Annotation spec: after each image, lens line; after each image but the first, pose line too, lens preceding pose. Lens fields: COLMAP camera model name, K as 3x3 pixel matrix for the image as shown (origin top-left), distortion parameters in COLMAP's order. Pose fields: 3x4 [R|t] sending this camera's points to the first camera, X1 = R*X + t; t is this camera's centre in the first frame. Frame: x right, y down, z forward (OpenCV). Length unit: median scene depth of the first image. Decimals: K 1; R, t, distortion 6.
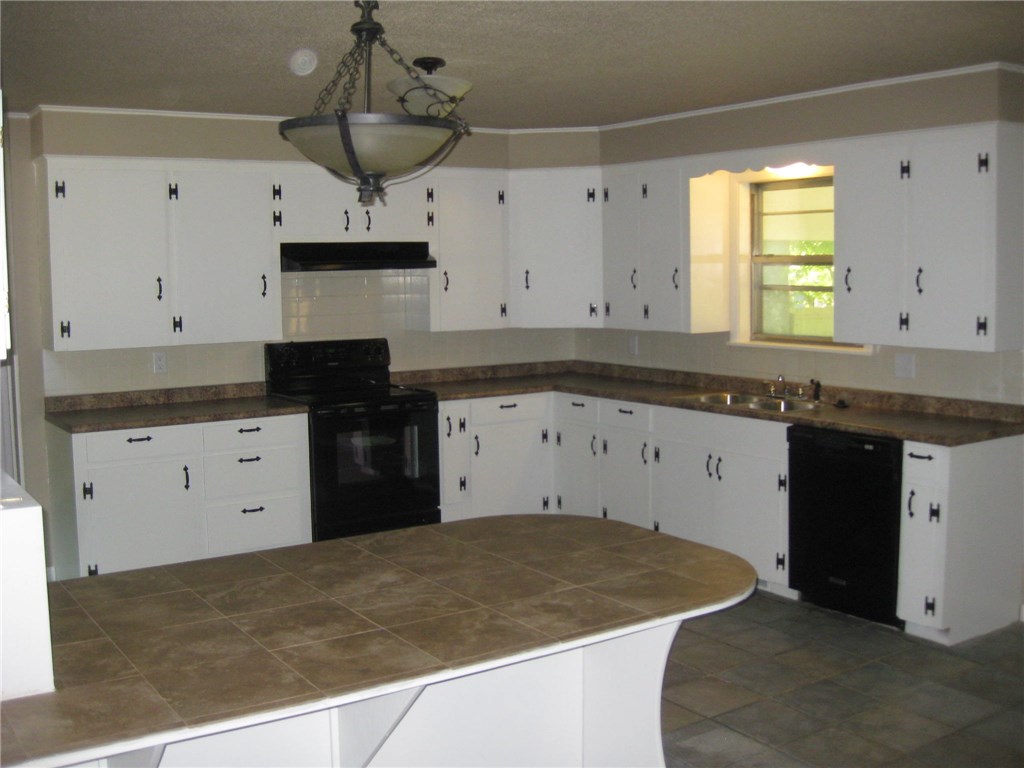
lens RADIAL K [[1128.8, 0, 516.8], [0, 1128.8, 382.5], [0, 0, 1]] dist [-0.159254, 0.064401]
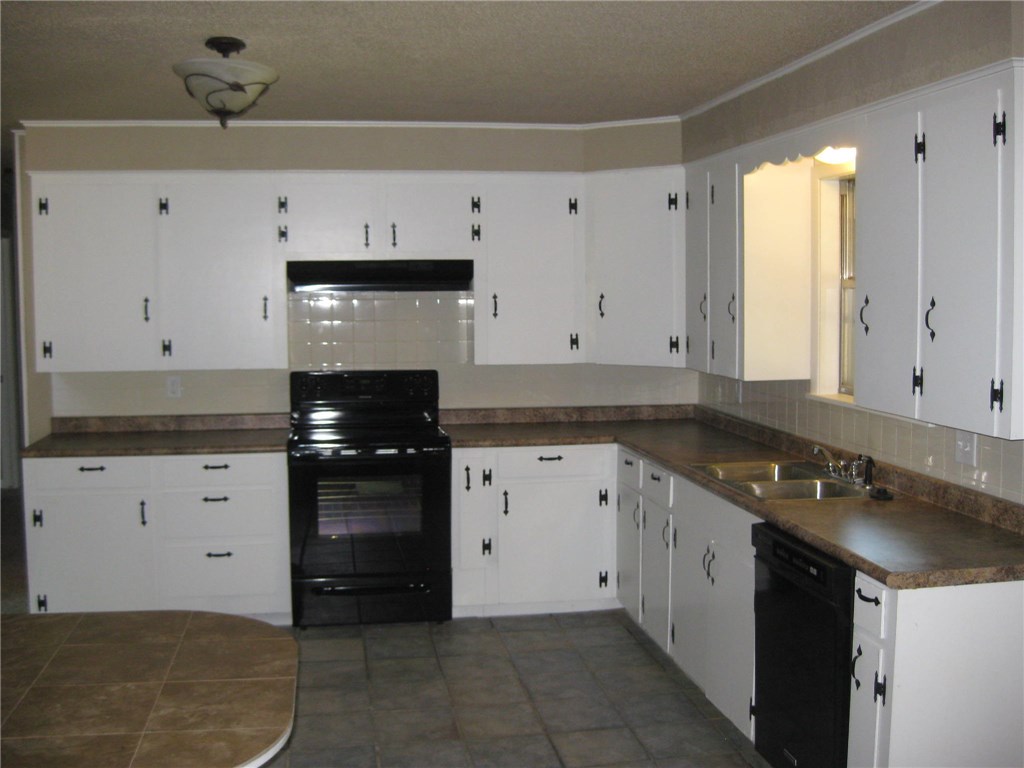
lens RADIAL K [[1128.8, 0, 516.8], [0, 1128.8, 382.5], [0, 0, 1]] dist [-0.159254, 0.064401]
pose [[0.910761, 0.044356, -0.410544, 0.332337], [-0.049926, 0.998749, -0.002851, -0.033572], [0.409904, 0.023093, 0.911836, 0.255562]]
